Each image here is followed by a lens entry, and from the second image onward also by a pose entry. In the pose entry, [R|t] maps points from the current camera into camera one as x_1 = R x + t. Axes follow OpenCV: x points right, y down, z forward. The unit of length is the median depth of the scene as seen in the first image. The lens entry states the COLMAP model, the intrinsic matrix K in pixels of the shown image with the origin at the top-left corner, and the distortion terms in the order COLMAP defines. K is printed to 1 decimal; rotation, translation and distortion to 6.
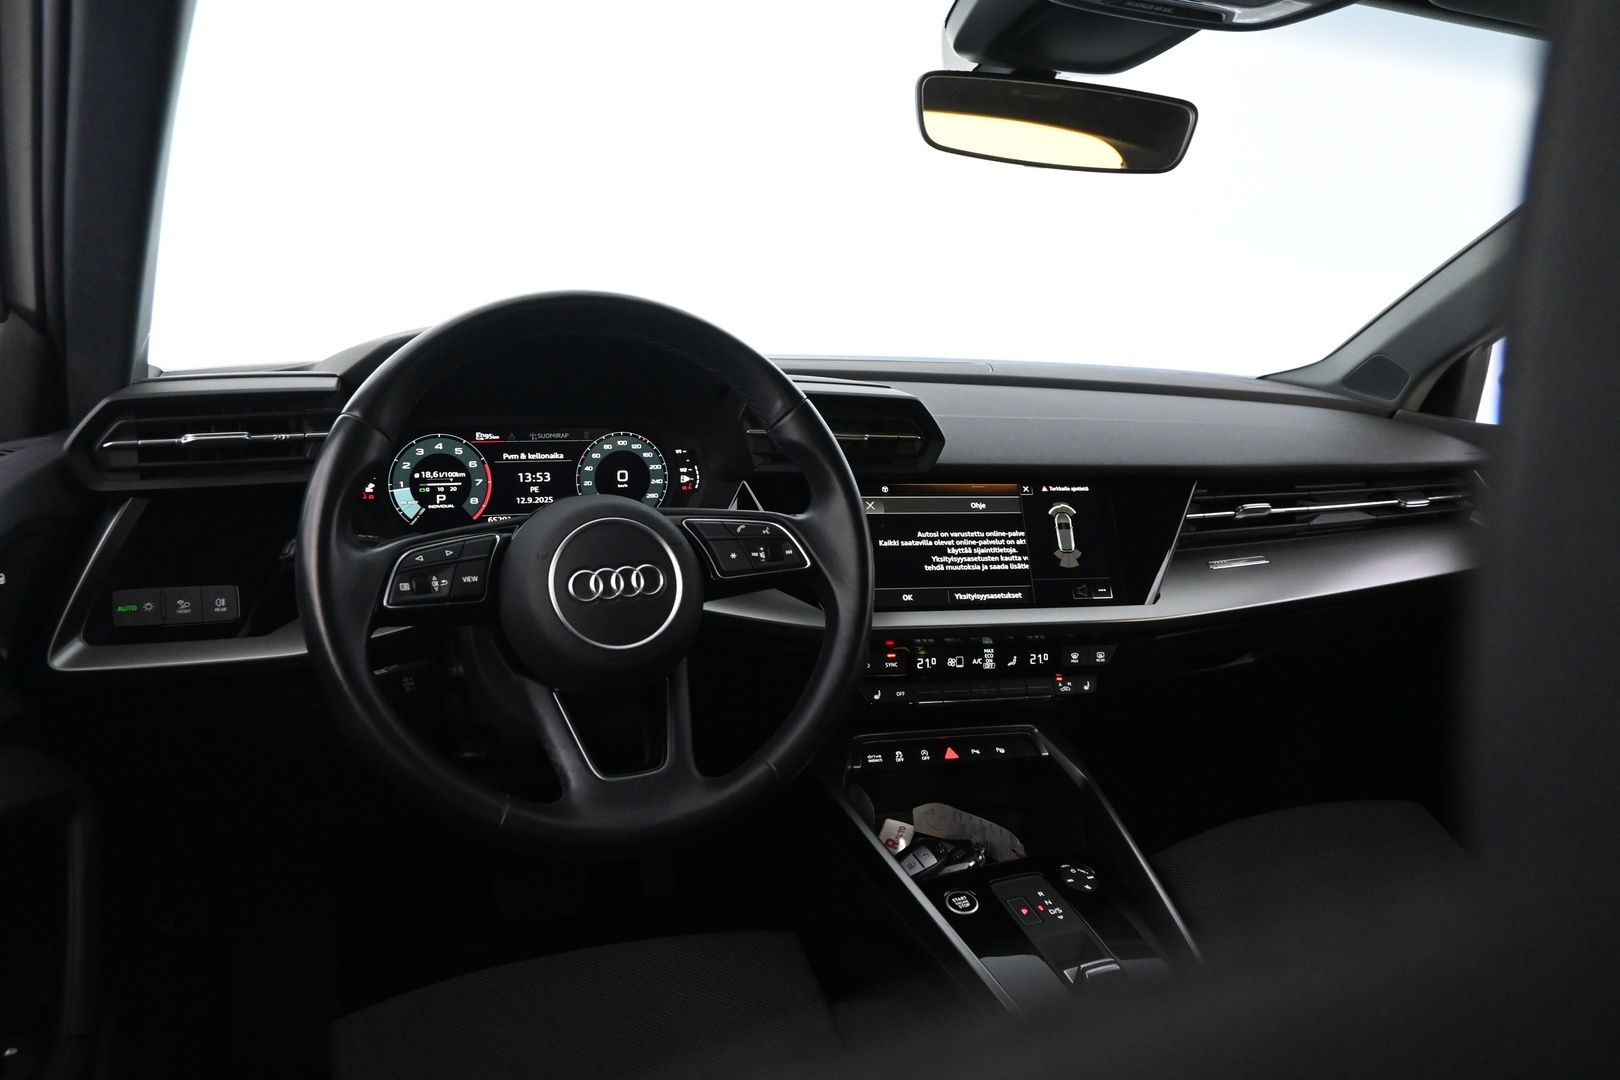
lens RADIAL K [[1156.7, 0, 812.2], [0, 1156.7, 540.4], [0, 0, 1]] dist [-0.032269, 0.001443]
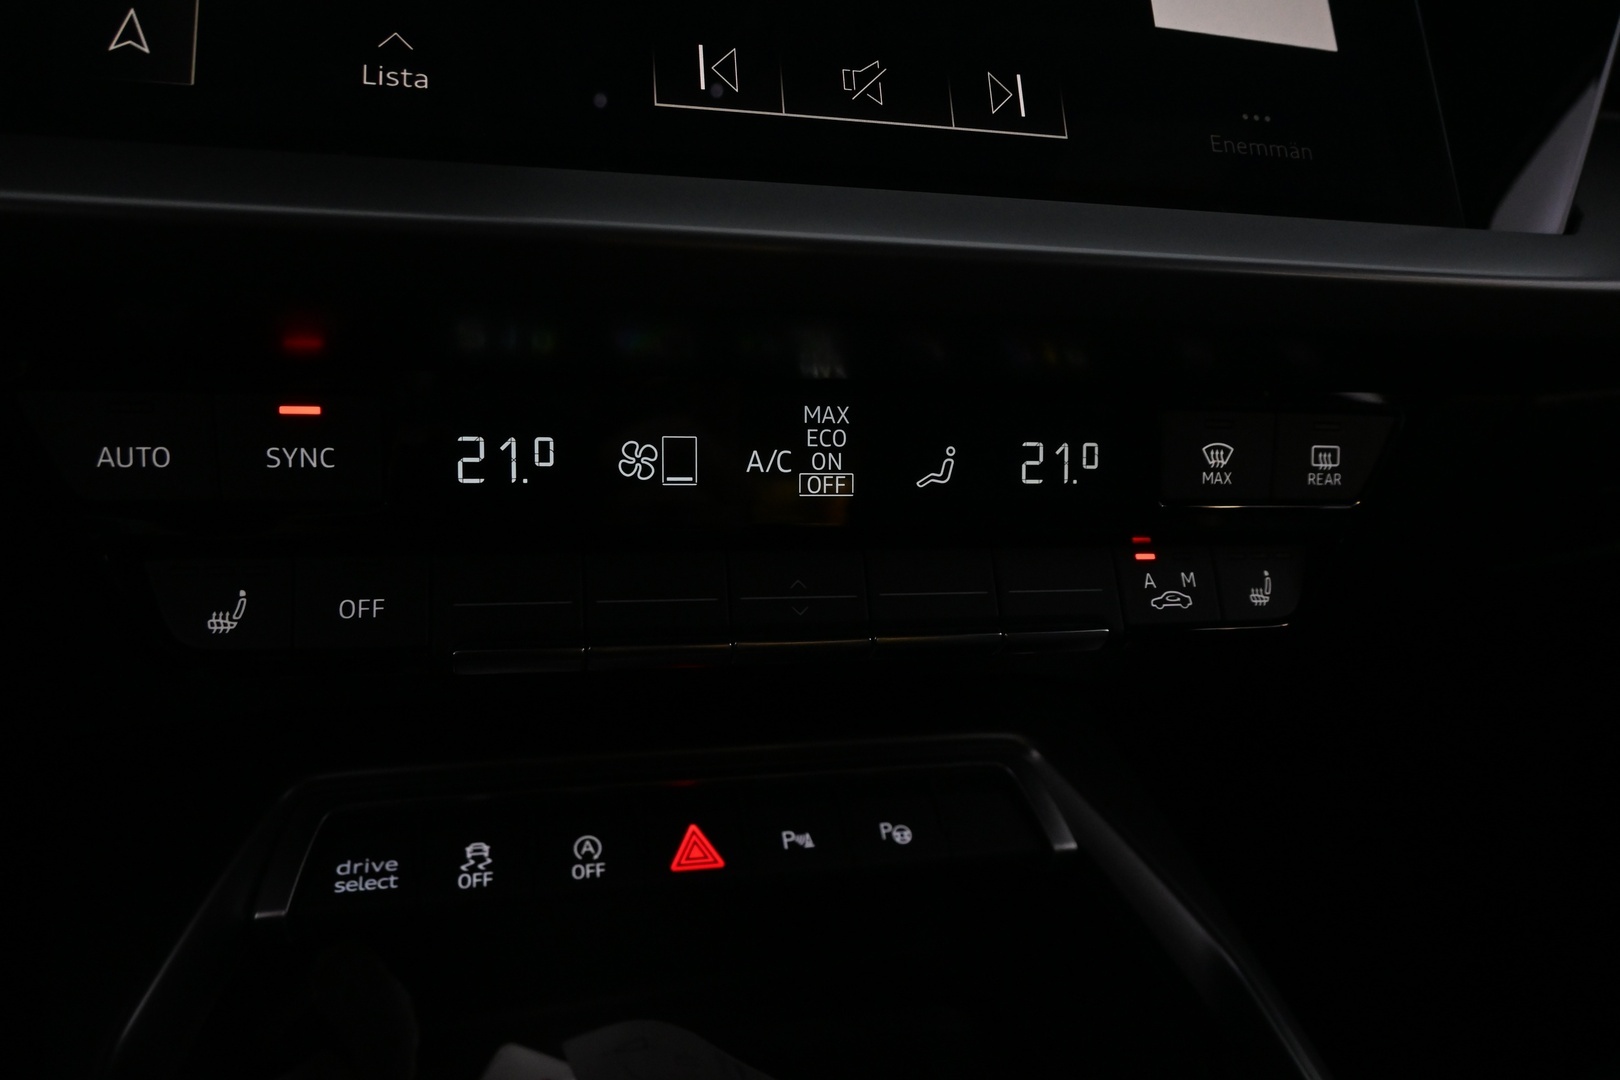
lens RADIAL K [[1156.7, 0, 809.7], [0, 1156.7, 549.7], [0, 0, 1]] dist [-0.032269, 0.001443]
pose [[0.999834, 0.015266, 0.009962, 0.145832], [-0.015956, 0.997180, 0.073337, 0.103122], [-0.008815, -0.073484, 0.997257, 0.775217]]
